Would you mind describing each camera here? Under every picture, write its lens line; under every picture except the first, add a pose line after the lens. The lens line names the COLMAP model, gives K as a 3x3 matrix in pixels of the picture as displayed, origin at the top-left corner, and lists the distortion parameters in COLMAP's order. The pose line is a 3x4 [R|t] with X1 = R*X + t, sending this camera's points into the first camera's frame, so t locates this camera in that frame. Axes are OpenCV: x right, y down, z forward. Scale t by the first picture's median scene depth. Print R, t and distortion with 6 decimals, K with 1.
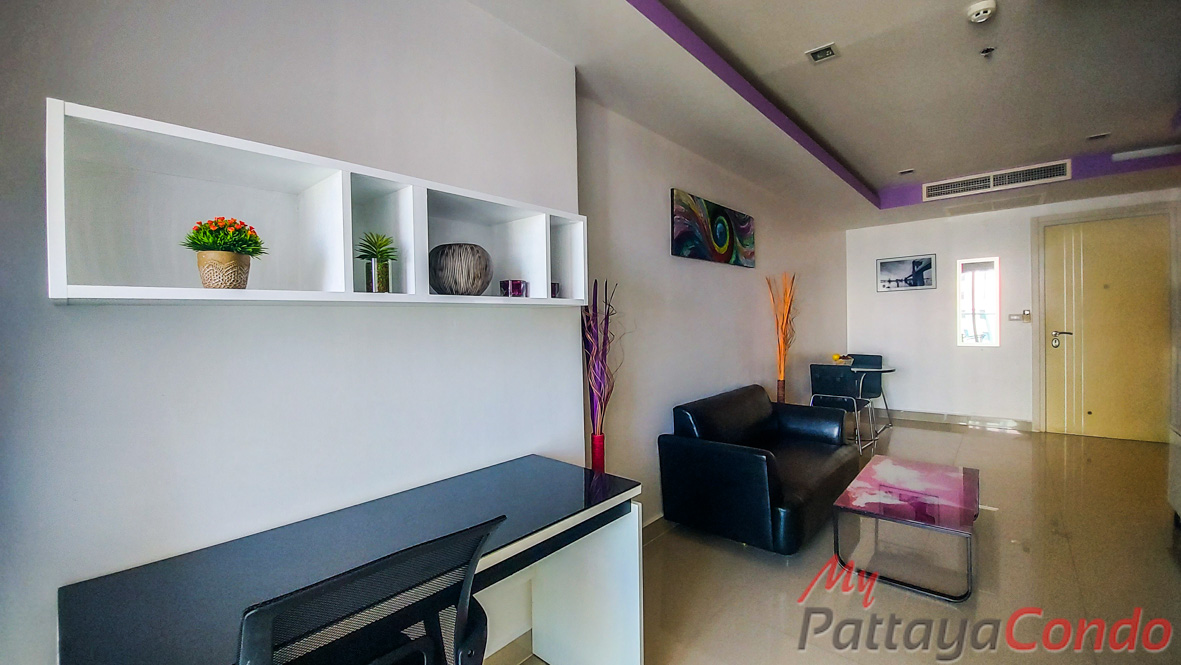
lens RADIAL K [[470.4, 0, 593.5], [0, 470.4, 330.2], [0, 0, 1]] dist [0.000428, -0.010449]
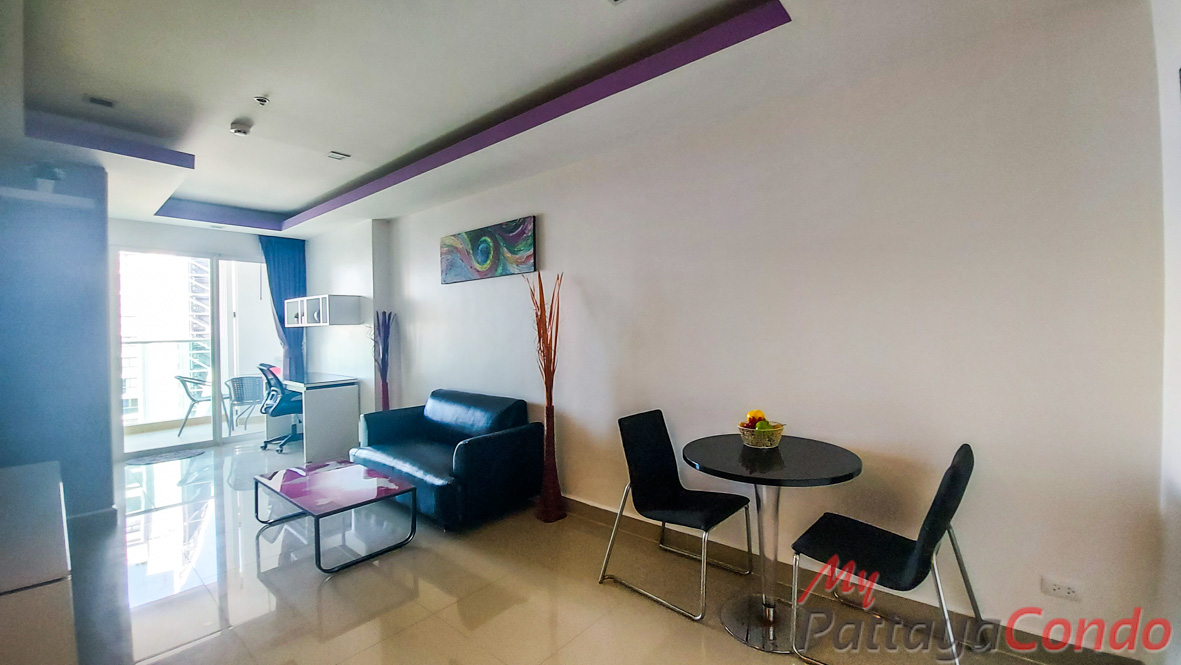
lens RADIAL K [[470.4, 0, 593.5], [0, 470.4, 330.2], [0, 0, 1]] dist [0.000428, -0.010449]
pose [[0.023812, 0.032190, -0.999198, 1.369154], [-0.001843, 0.999481, 0.032155, -0.056014], [0.999715, 0.001076, 0.023859, 1.206355]]
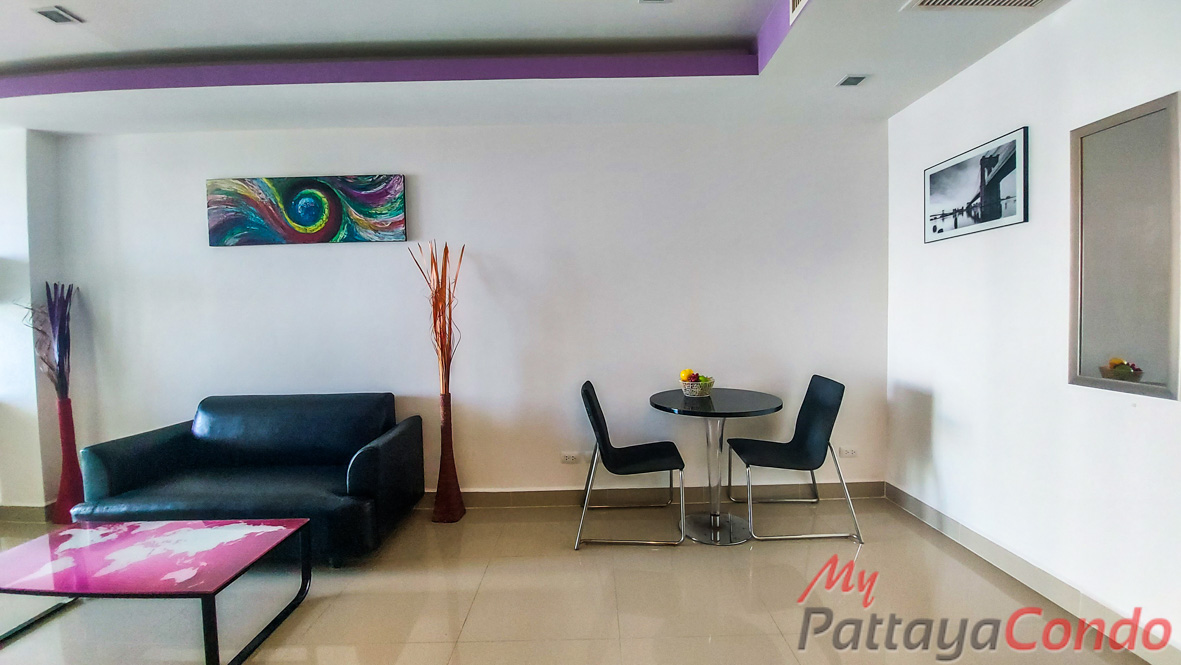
lens RADIAL K [[470.4, 0, 593.5], [0, 470.4, 330.2], [0, 0, 1]] dist [0.000428, -0.010449]
pose [[0.663788, 0.037361, -0.746987, 1.232262], [-0.009366, 0.999088, 0.041647, -0.026243], [0.747862, -0.020649, 0.663533, 0.797371]]
